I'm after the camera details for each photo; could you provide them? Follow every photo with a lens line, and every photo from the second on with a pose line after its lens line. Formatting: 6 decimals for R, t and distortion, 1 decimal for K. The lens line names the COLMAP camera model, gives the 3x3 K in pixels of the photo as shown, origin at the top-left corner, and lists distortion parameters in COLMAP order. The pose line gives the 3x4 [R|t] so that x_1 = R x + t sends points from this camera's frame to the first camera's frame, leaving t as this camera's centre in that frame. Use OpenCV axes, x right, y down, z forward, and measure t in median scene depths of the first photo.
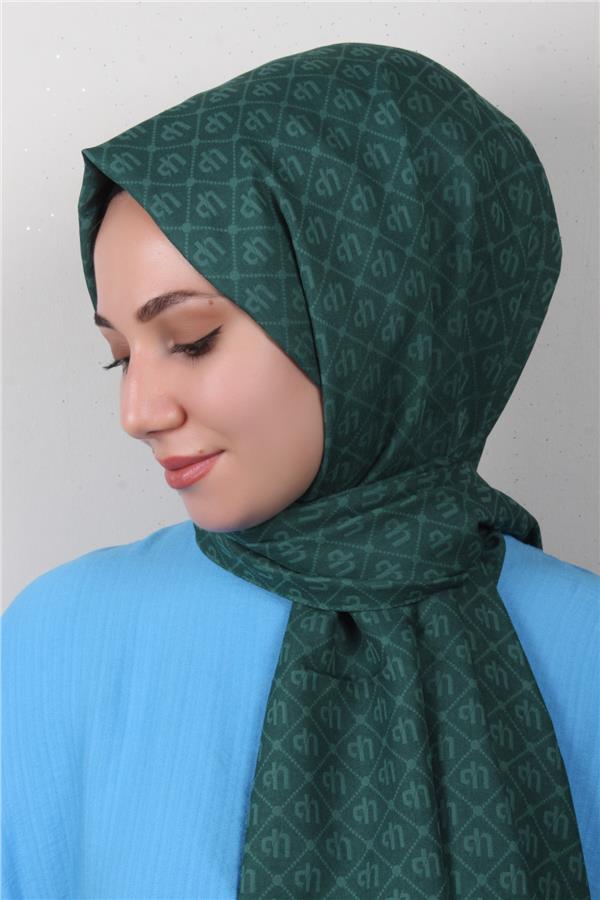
lens RADIAL K [[2173.1, 0, 292.3], [0, 2173.1, 474.0], [0, 0, 1]] dist [0.485090, 0.000000]
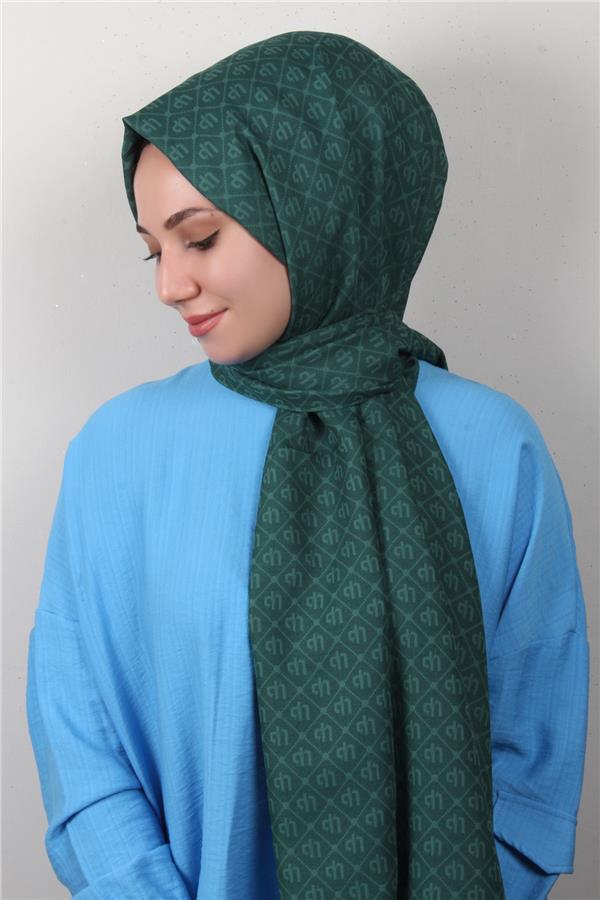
lens RADIAL K [[2173.1, 0, 290.2], [0, 2173.1, 425.1], [0, 0, 1]] dist [0.485090, 0.000000]
pose [[0.998123, -0.058341, -0.018617, 0.036624], [0.058777, 0.997987, 0.023822, 0.035115], [0.017189, -0.024871, 0.999543, -0.527391]]
